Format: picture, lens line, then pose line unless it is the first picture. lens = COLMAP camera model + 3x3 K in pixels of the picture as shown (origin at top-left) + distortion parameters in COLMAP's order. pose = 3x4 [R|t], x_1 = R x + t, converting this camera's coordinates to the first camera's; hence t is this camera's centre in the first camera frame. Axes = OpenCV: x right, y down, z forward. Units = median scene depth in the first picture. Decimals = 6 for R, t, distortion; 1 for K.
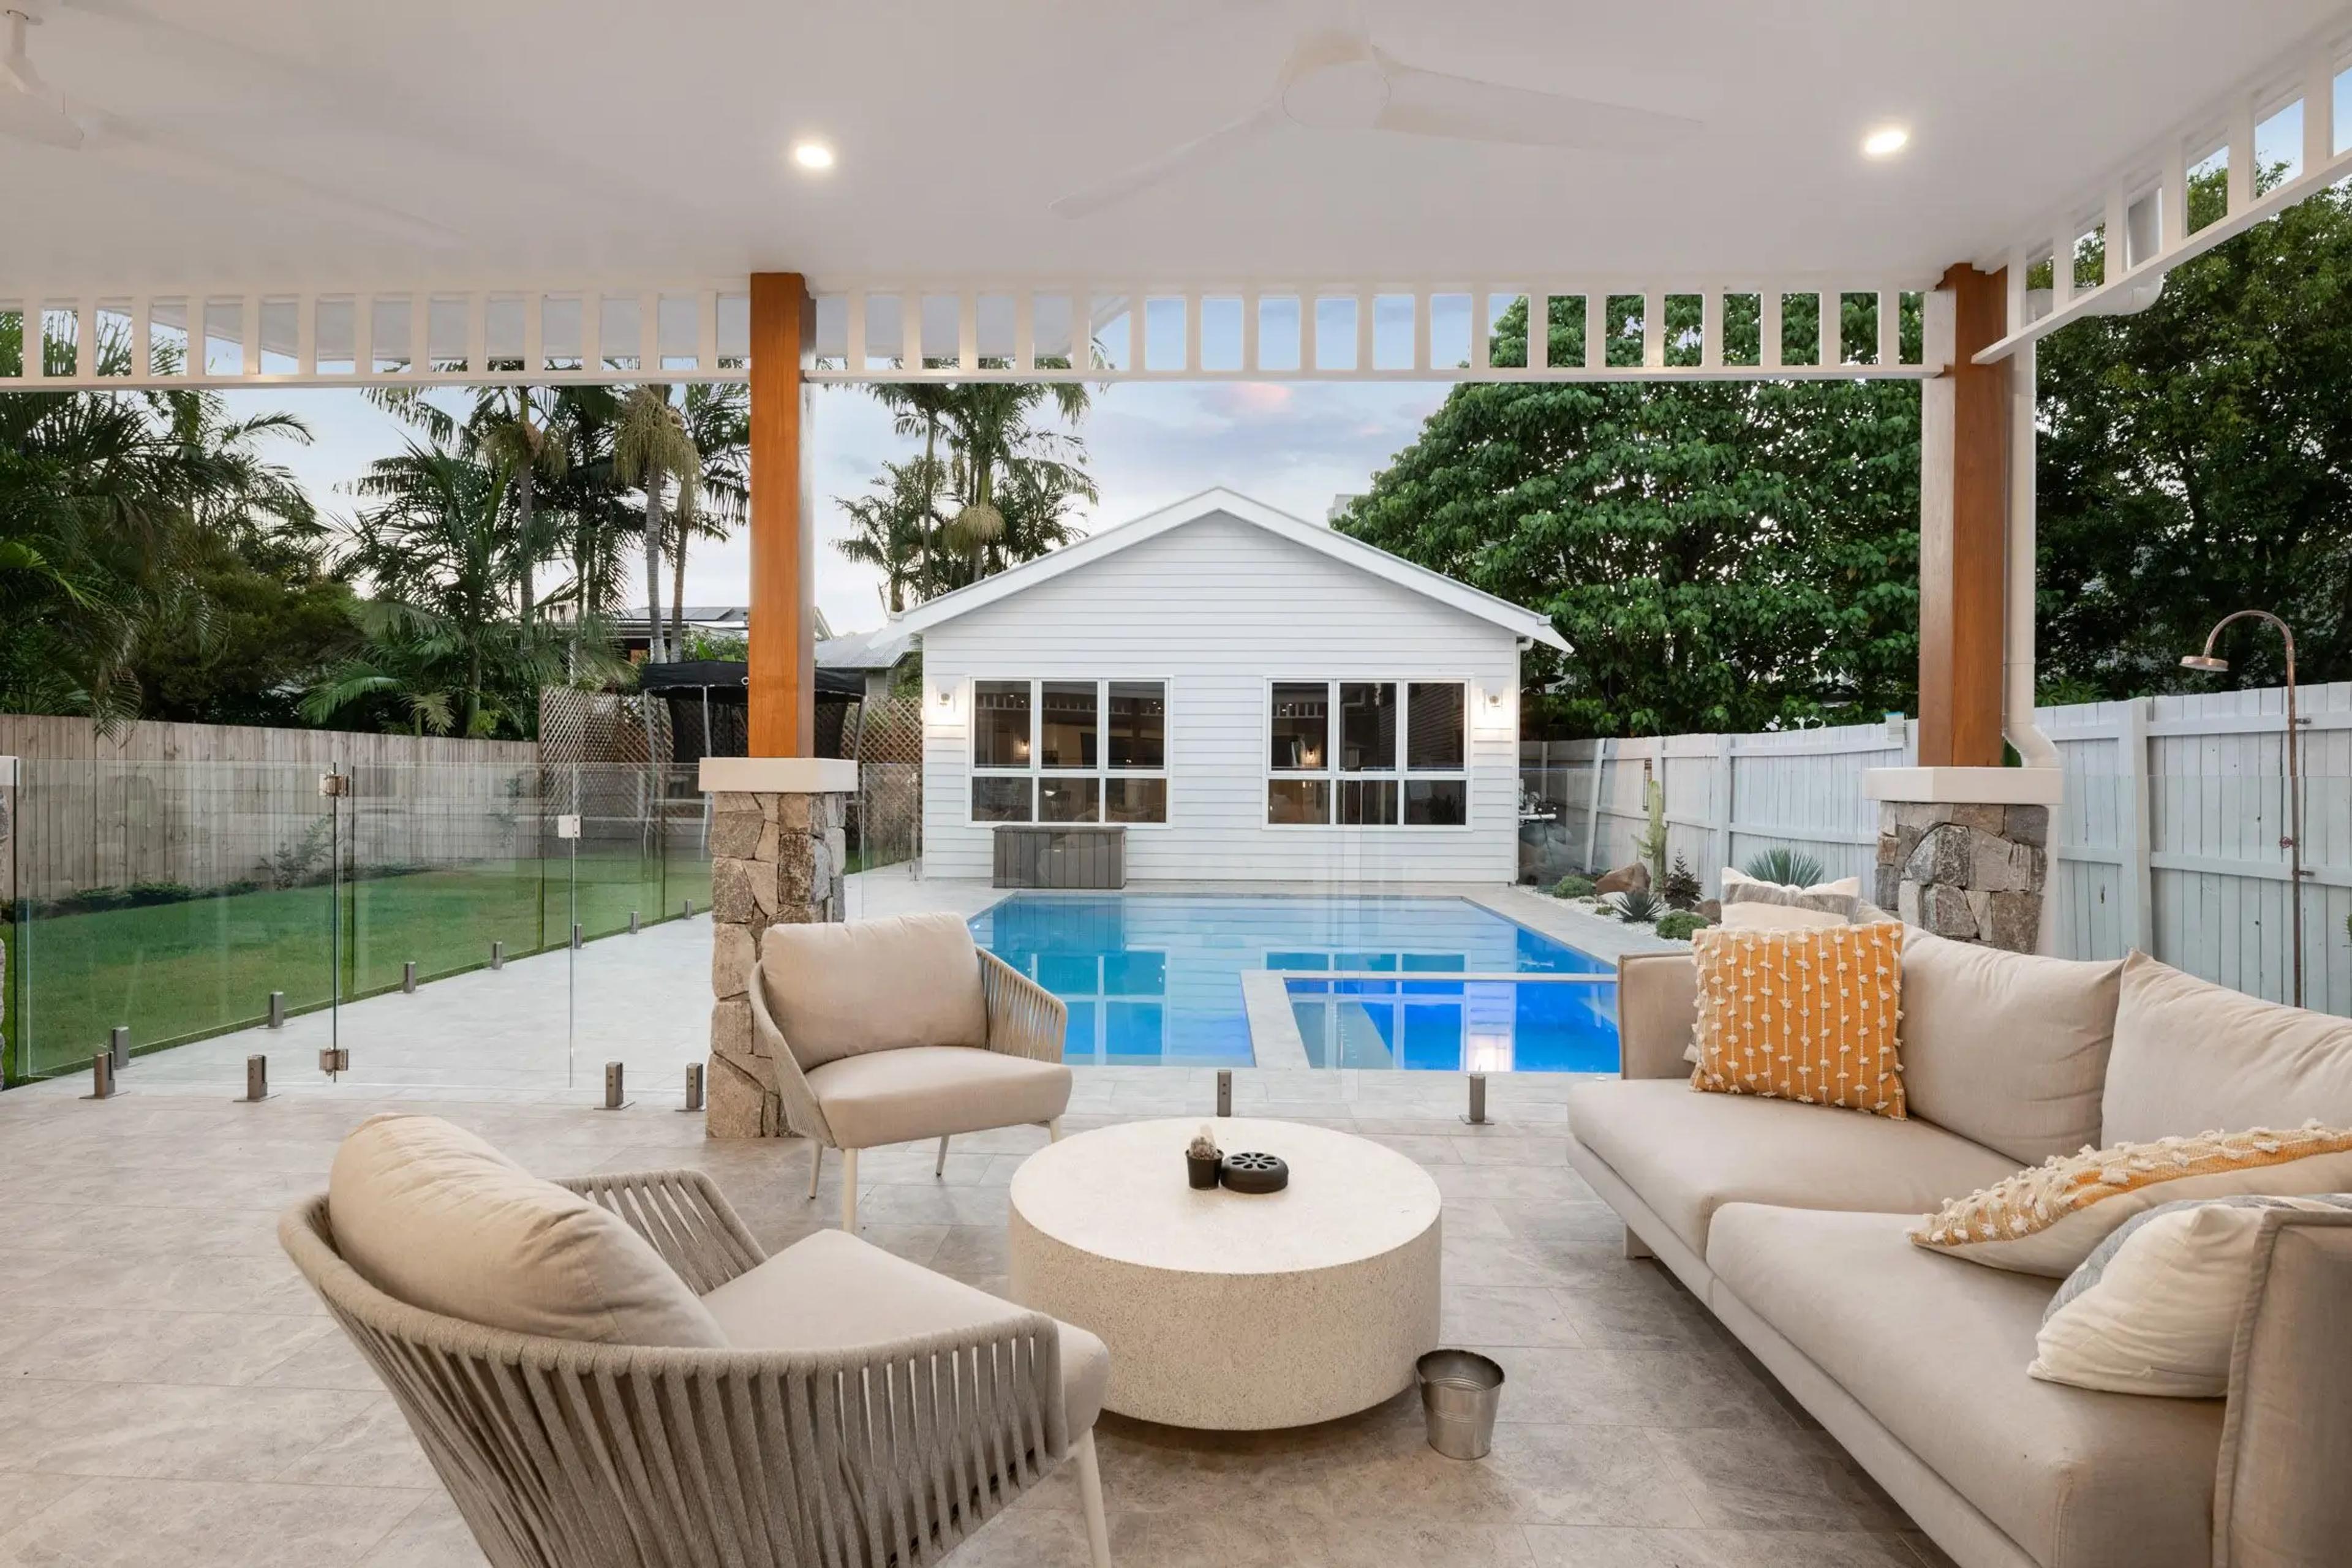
lens RADIAL K [[1148.3, 0, 1176.0], [0, 1148.3, 784.0], [0, 0, 1]] dist [-0.000866, -0.000900]
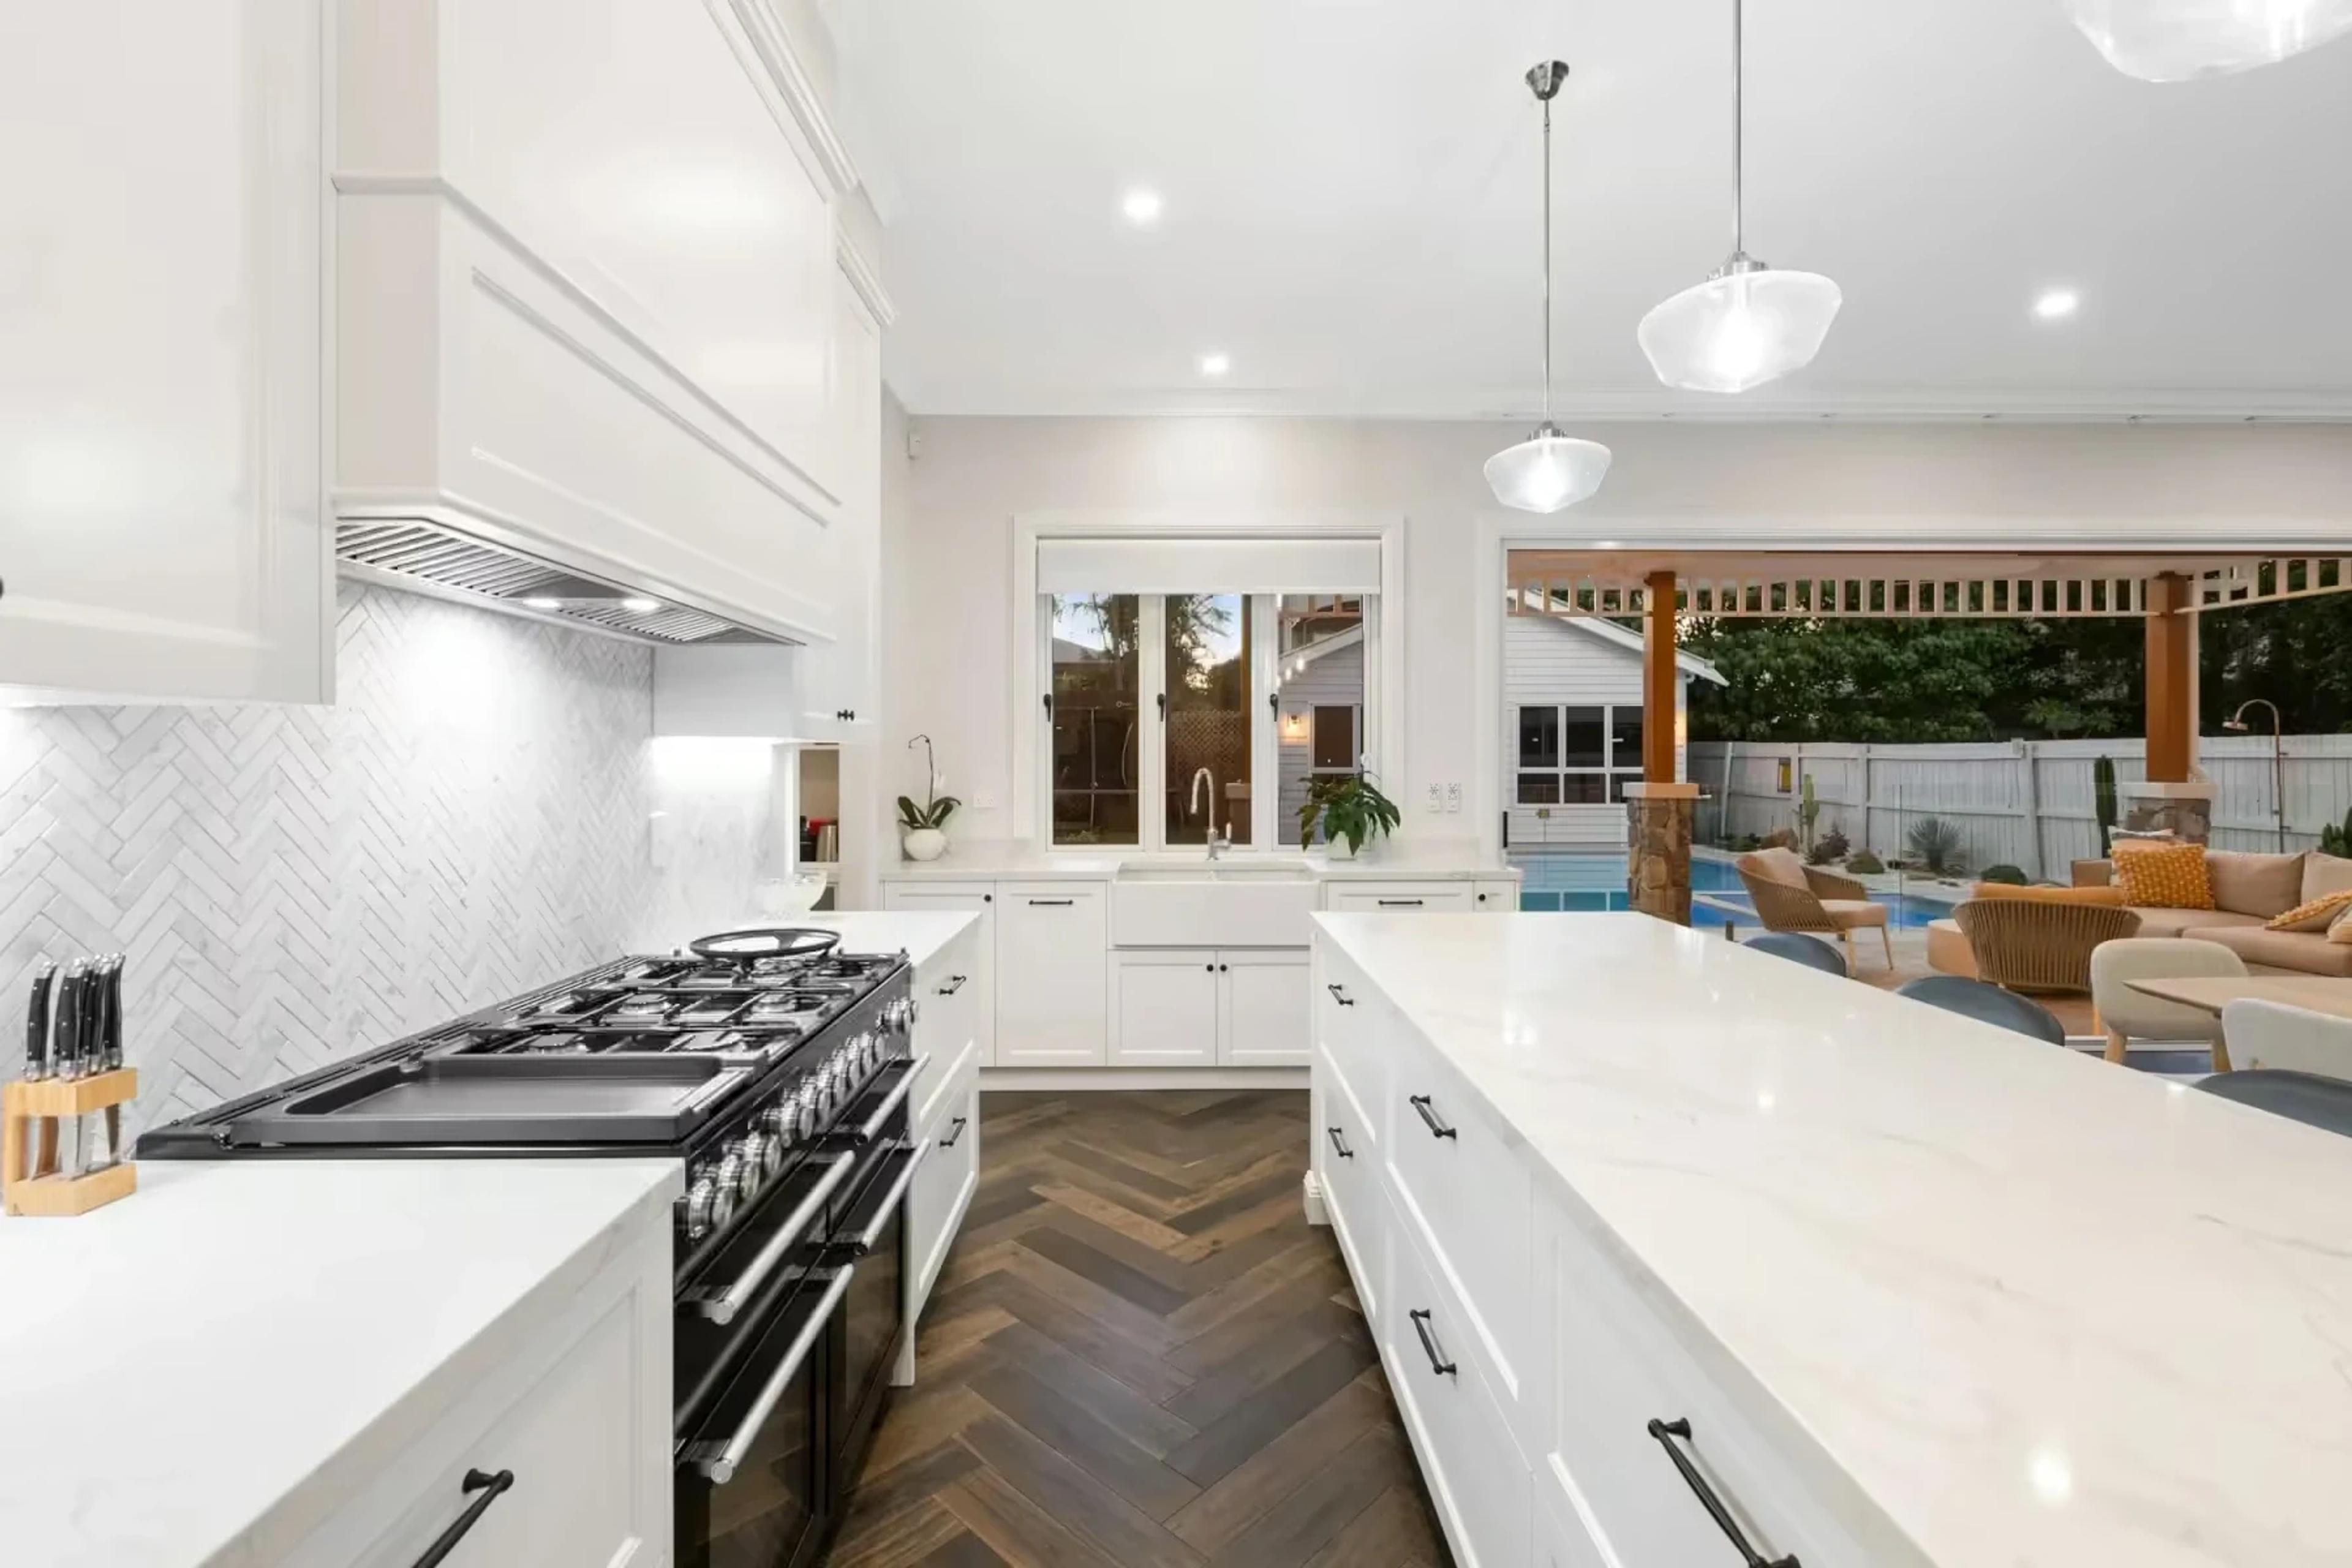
lens RADIAL K [[1043.4, 0, 1168.7], [0, 1043.4, 760.8], [0, 0, 1]] dist [0.000955, 0.000306]
pose [[0.999292, -0.007602, 0.036850, -0.410479], [0.007675, 0.999969, -0.001847, -0.020510], [-0.036835, 0.002128, 0.999319, -0.302621]]
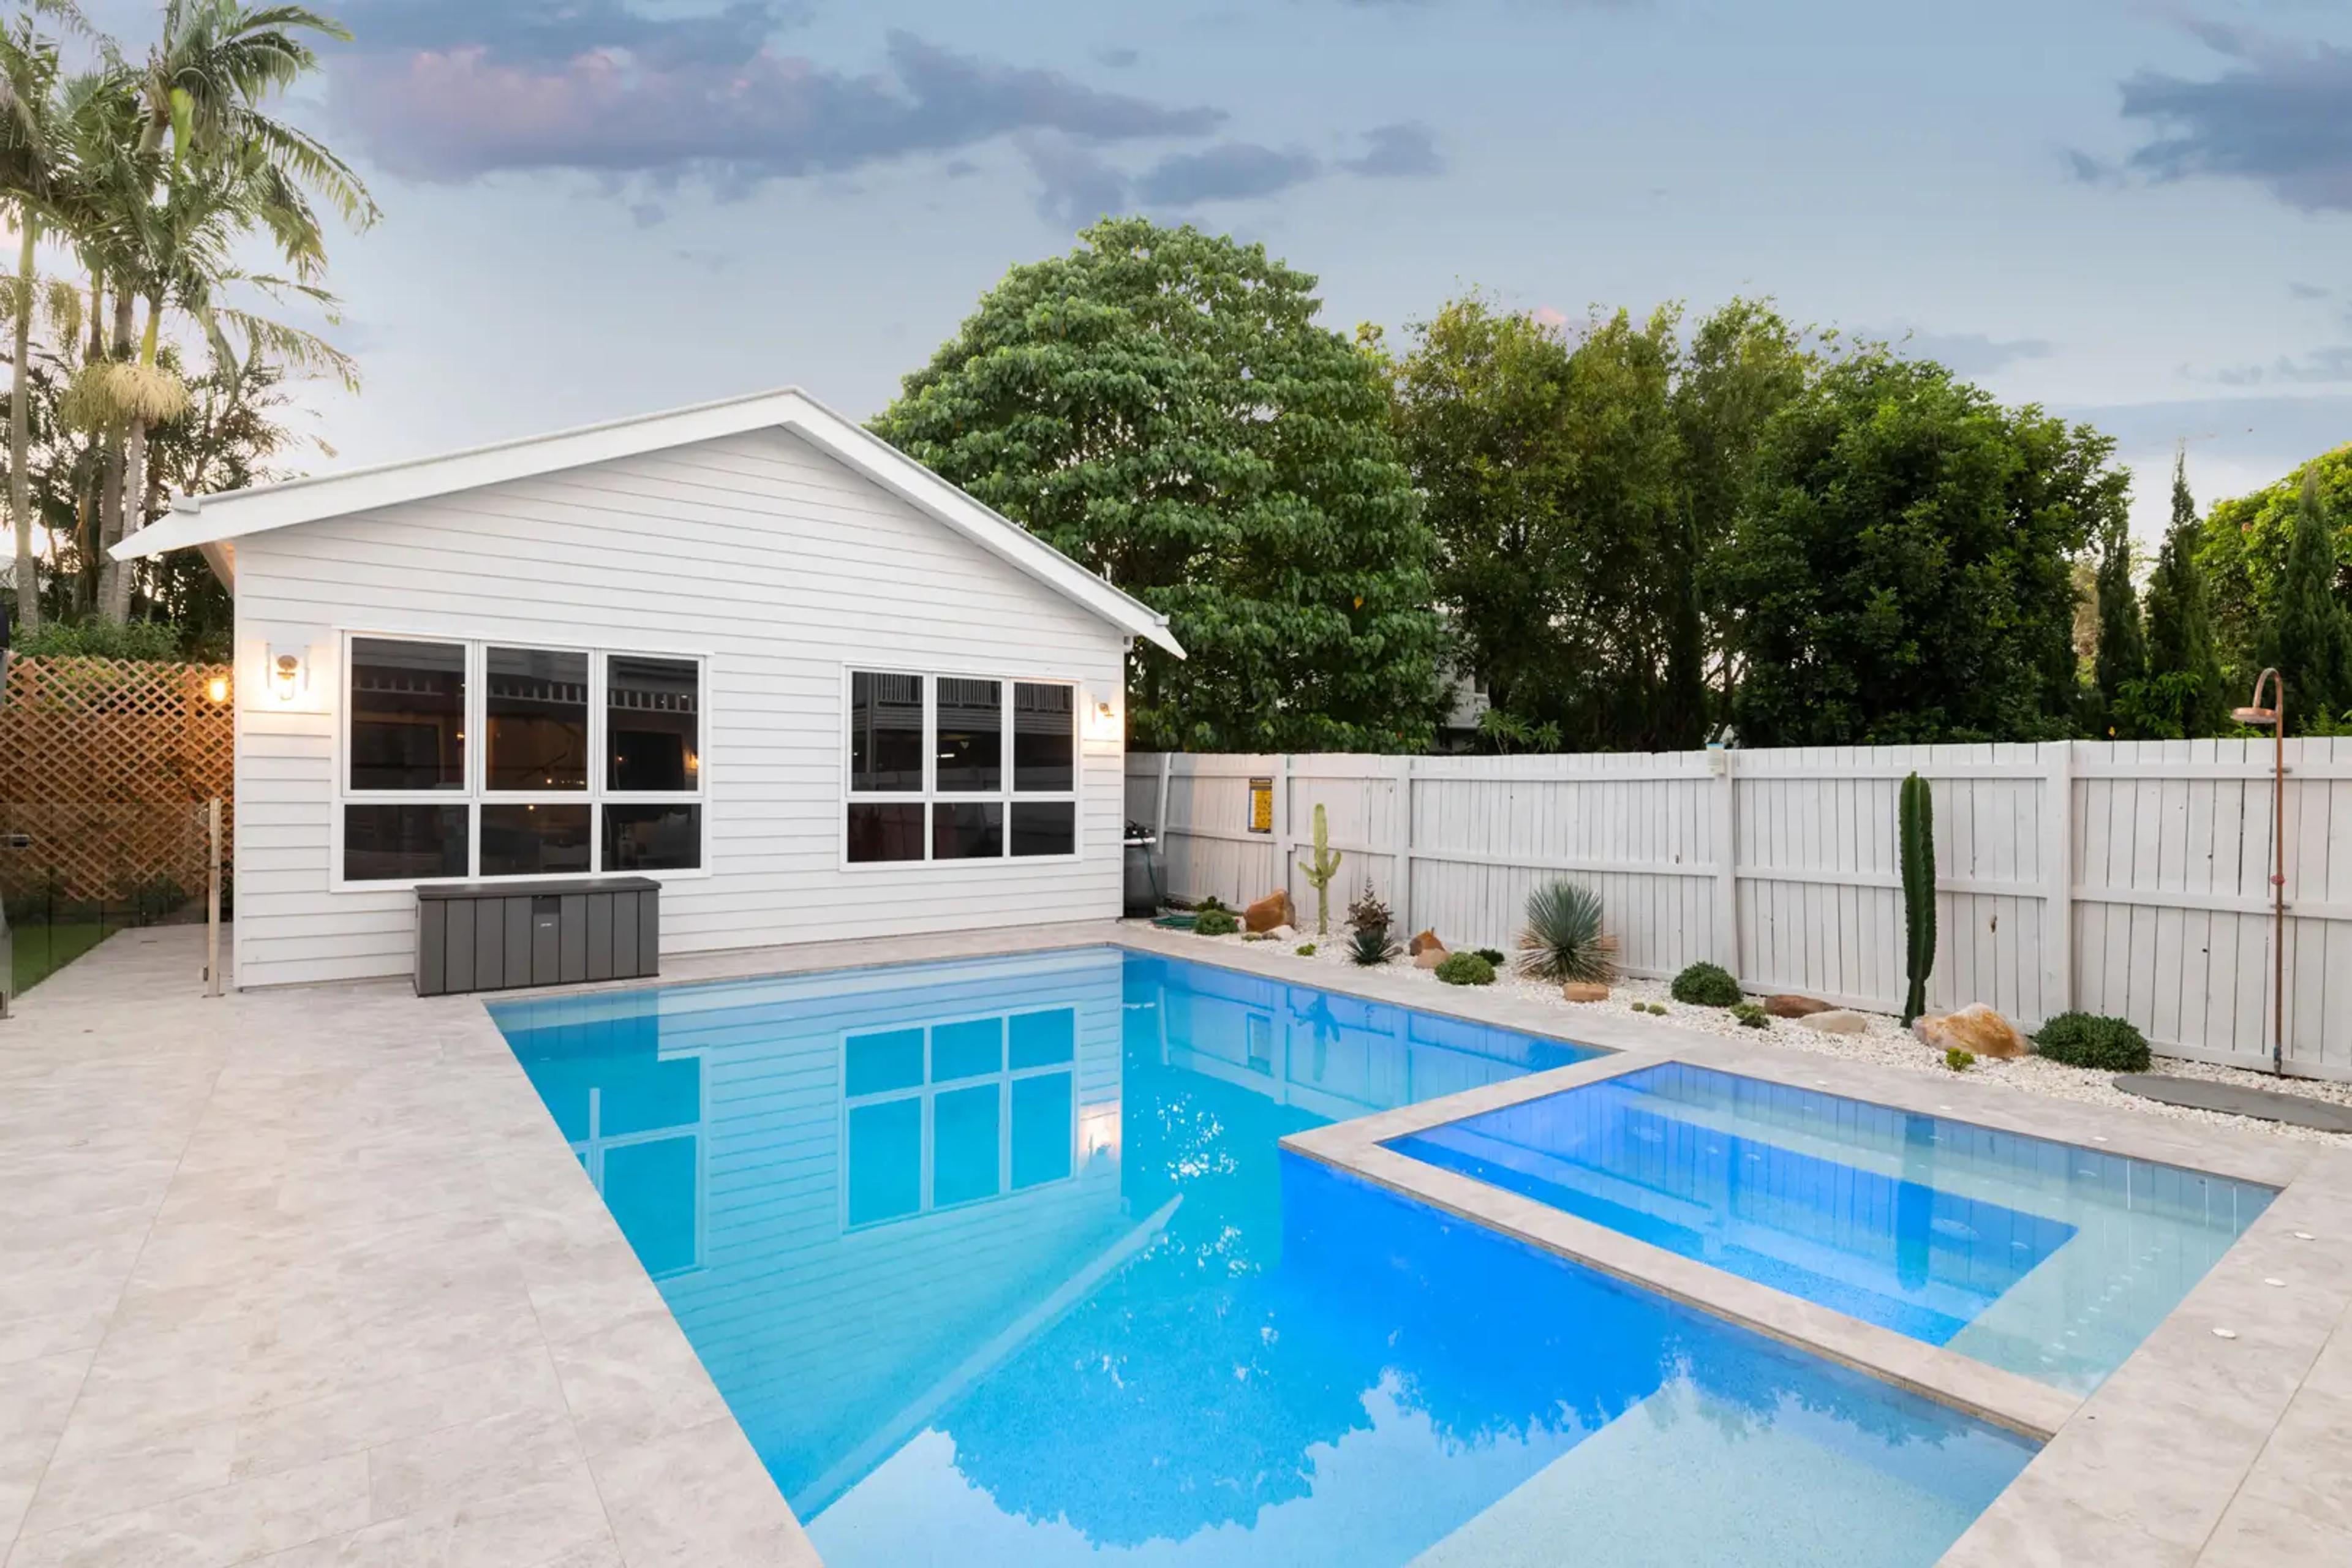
lens RADIAL K [[1111.1, 0, 1171.1], [0, 1111.1, 794.5], [0, 0, 1]] dist [0.001851, 0.000429]
pose [[0.787176, -0.008775, 0.616665, -0.198615], [0.001856, 0.999928, 0.011860, -0.017637], [-0.616725, -0.008191, 0.787136, 0.308074]]
